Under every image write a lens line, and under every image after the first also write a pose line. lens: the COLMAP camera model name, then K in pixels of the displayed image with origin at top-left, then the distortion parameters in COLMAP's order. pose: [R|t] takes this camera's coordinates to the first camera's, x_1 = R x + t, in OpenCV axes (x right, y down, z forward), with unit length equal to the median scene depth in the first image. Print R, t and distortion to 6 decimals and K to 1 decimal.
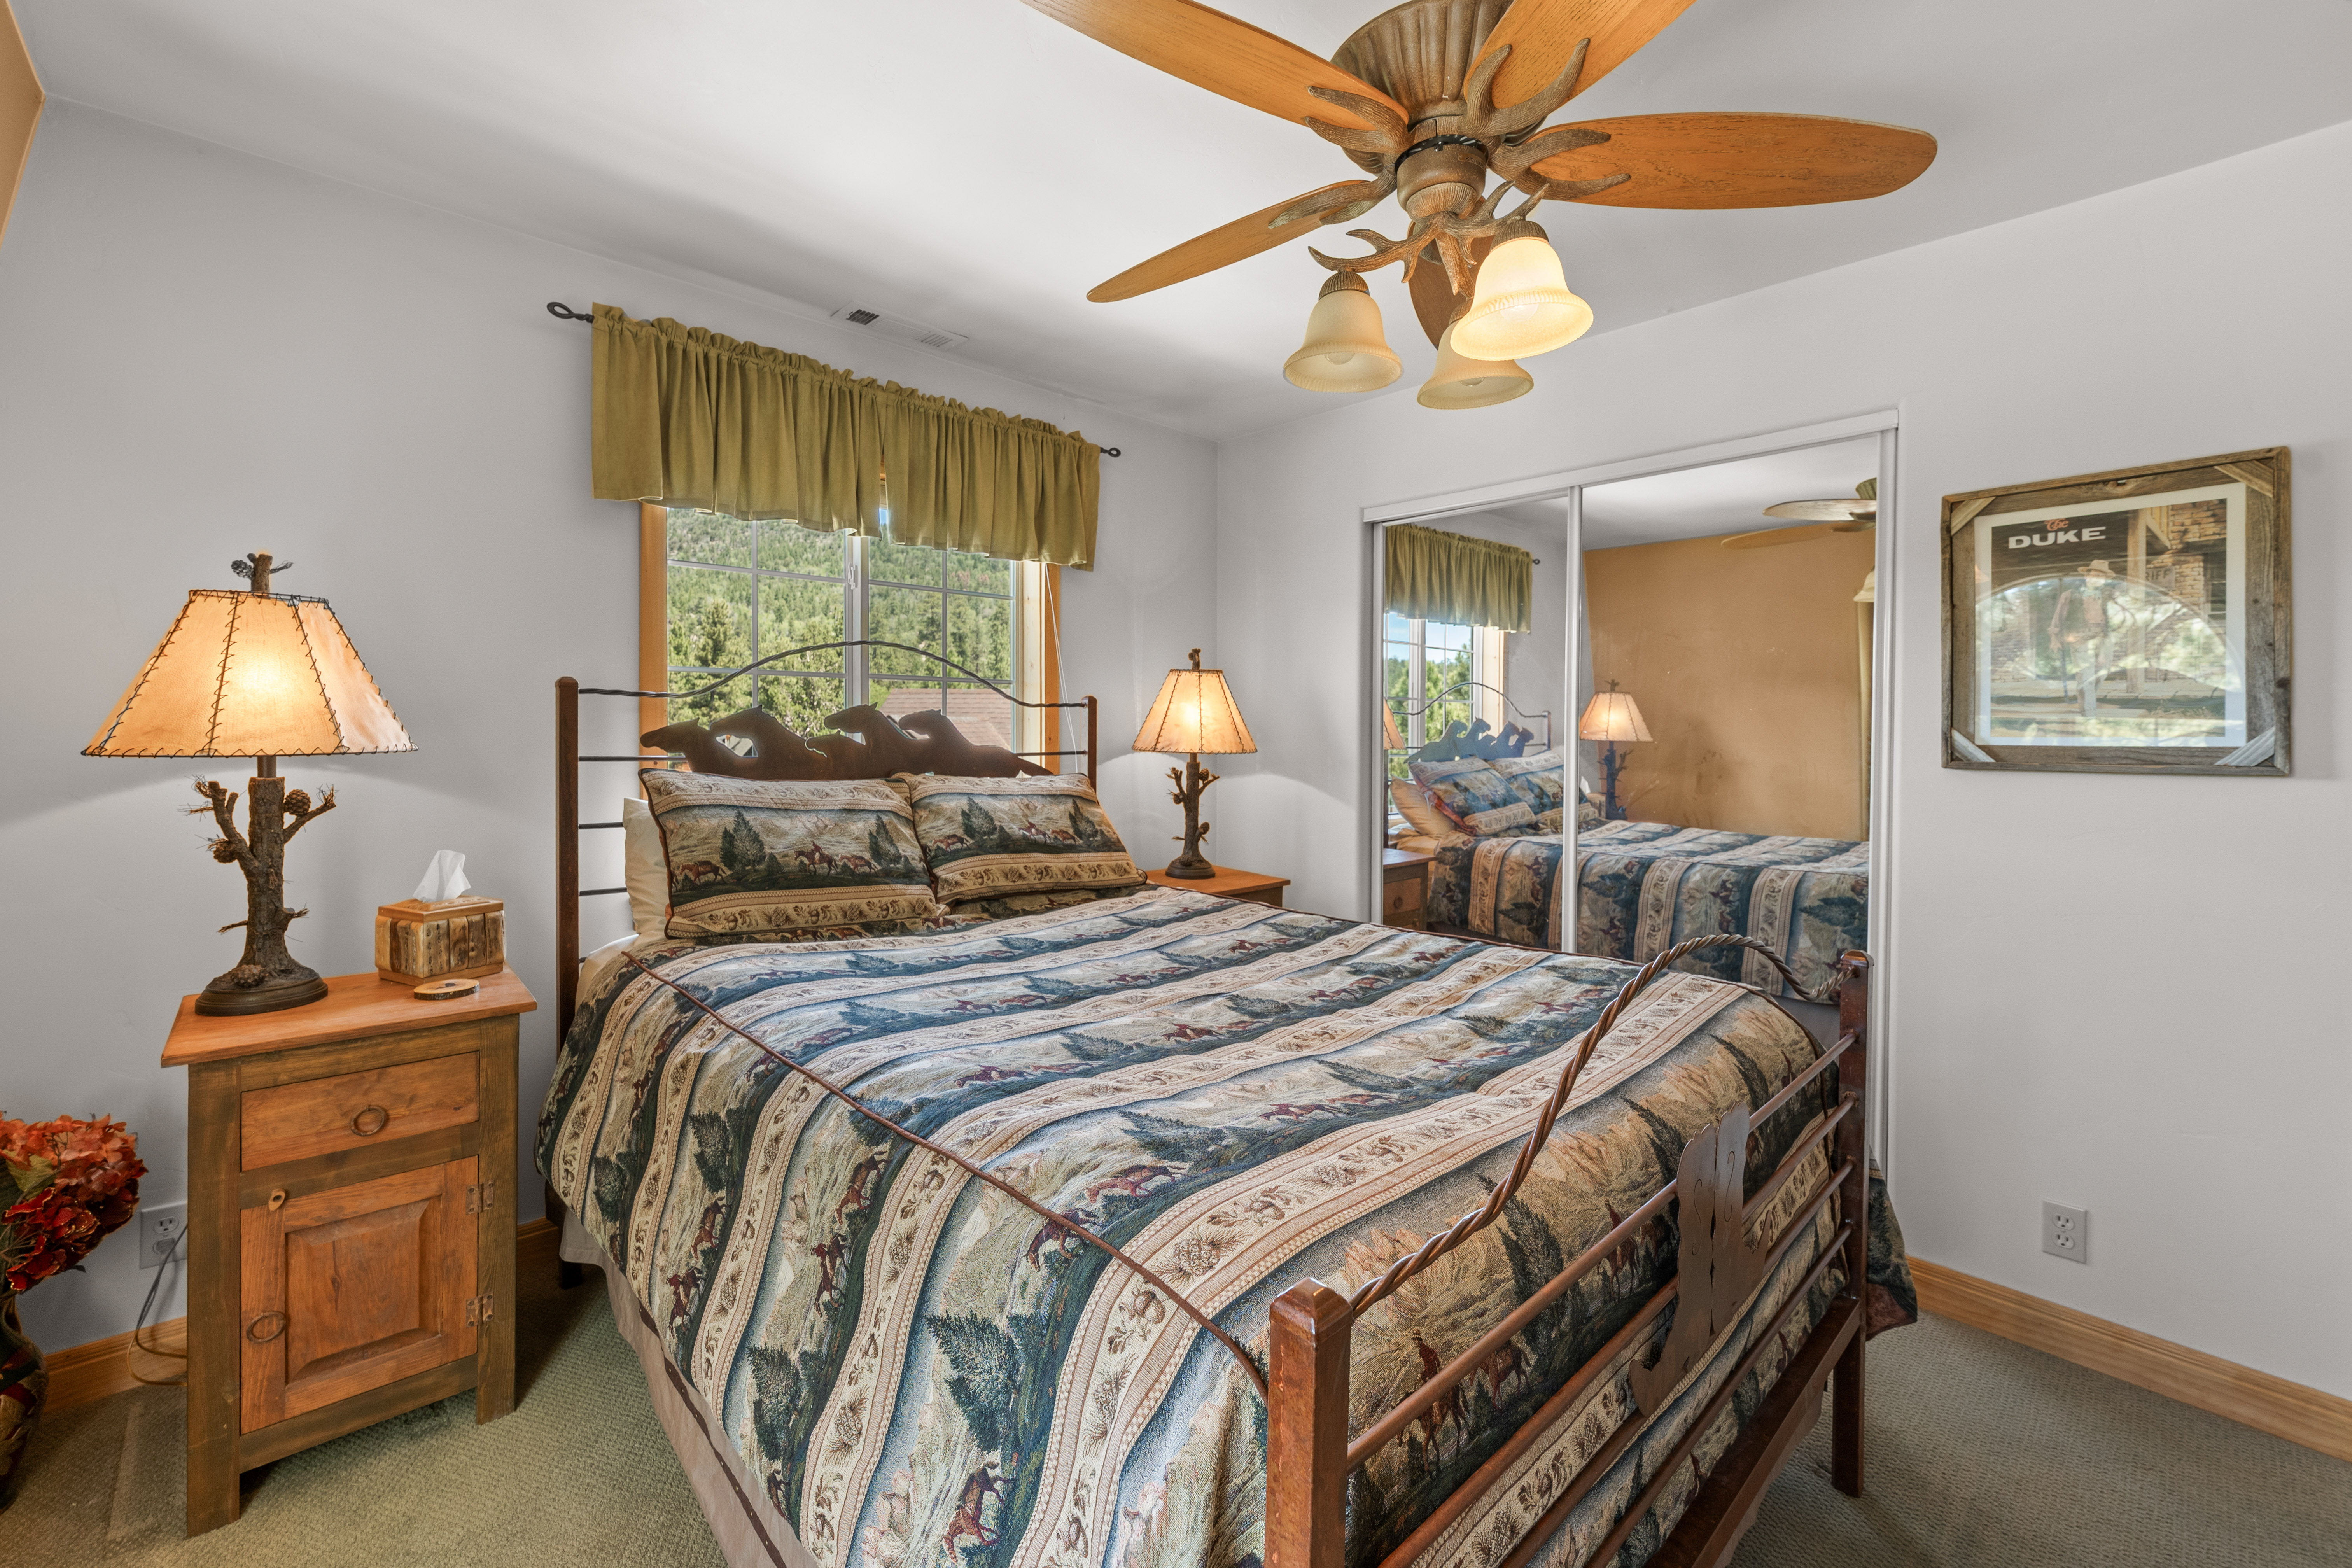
lens RADIAL K [[949.4, 0, 1167.5], [0, 949.4, 737.6], [0, 0, 1]] dist [-0.000319, -0.000262]
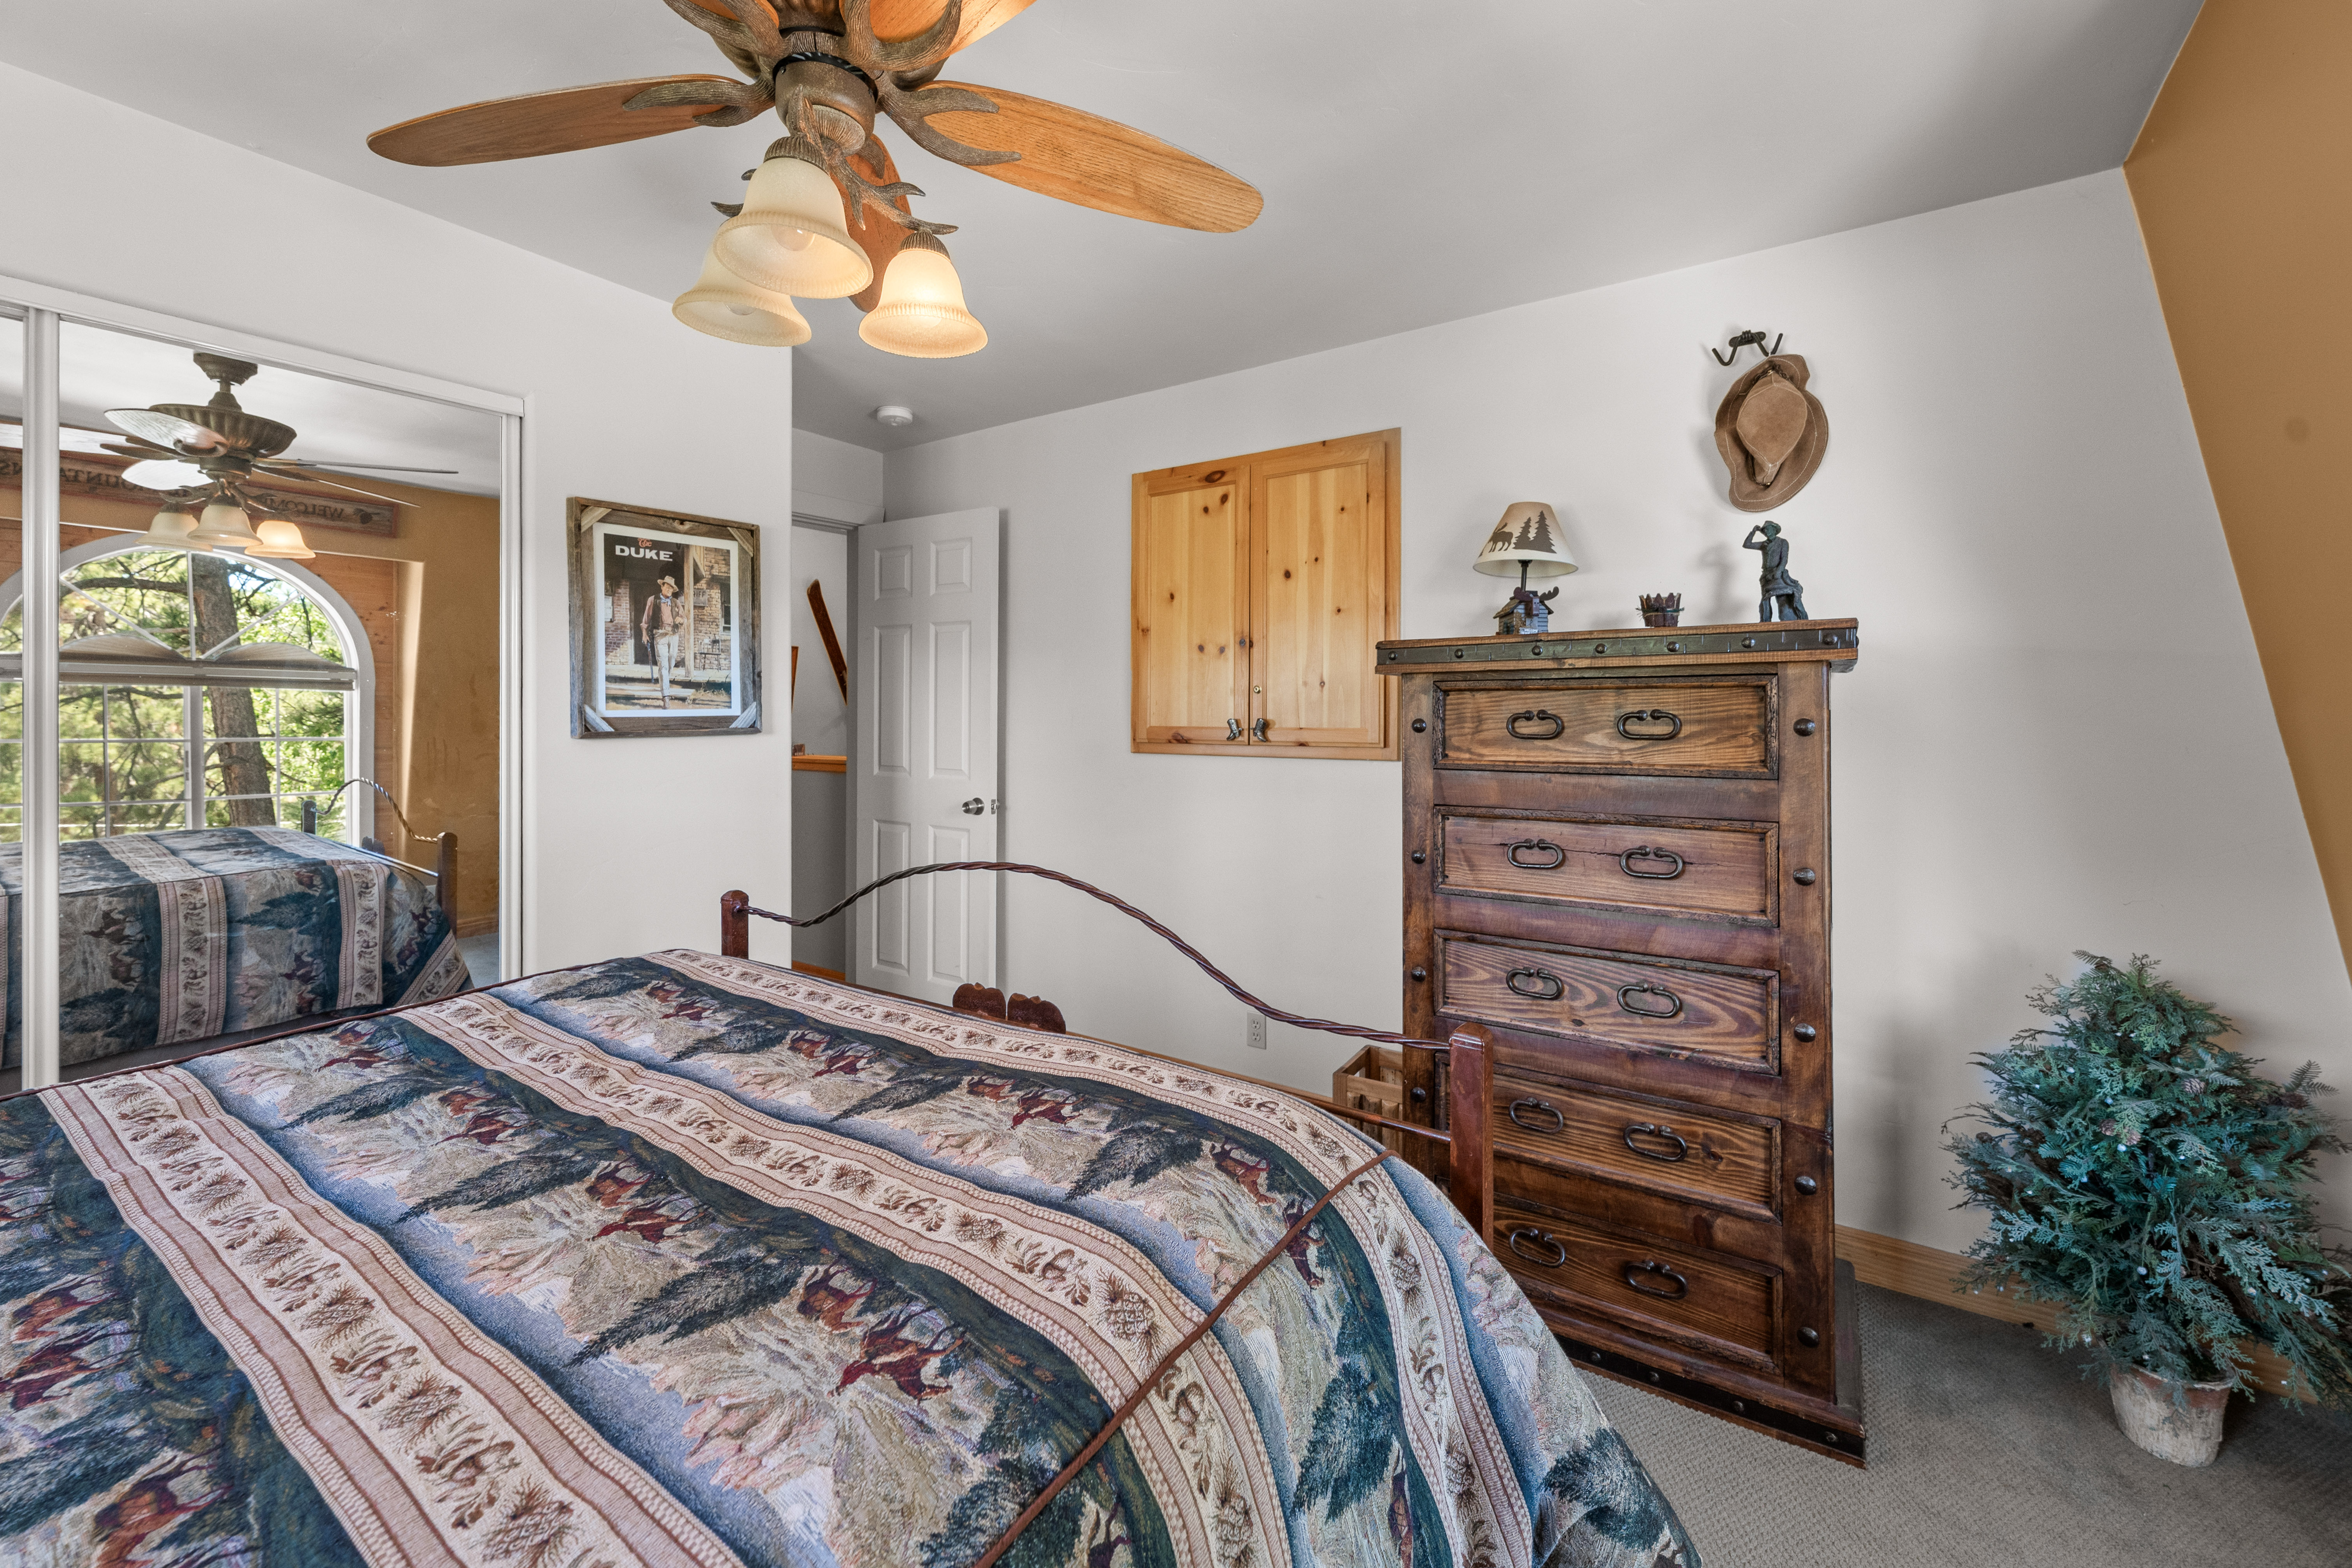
lens RADIAL K [[959.4, 0, 1144.5], [0, 959.4, 702.4], [0, 0, 1]] dist [0.005886, -0.000167]
pose [[-0.190813, 0.000707, 0.981626, -0.490977], [0.002315, 0.999997, -0.000271, -0.009367], [-0.981624, 0.002221, -0.190814, 0.636254]]
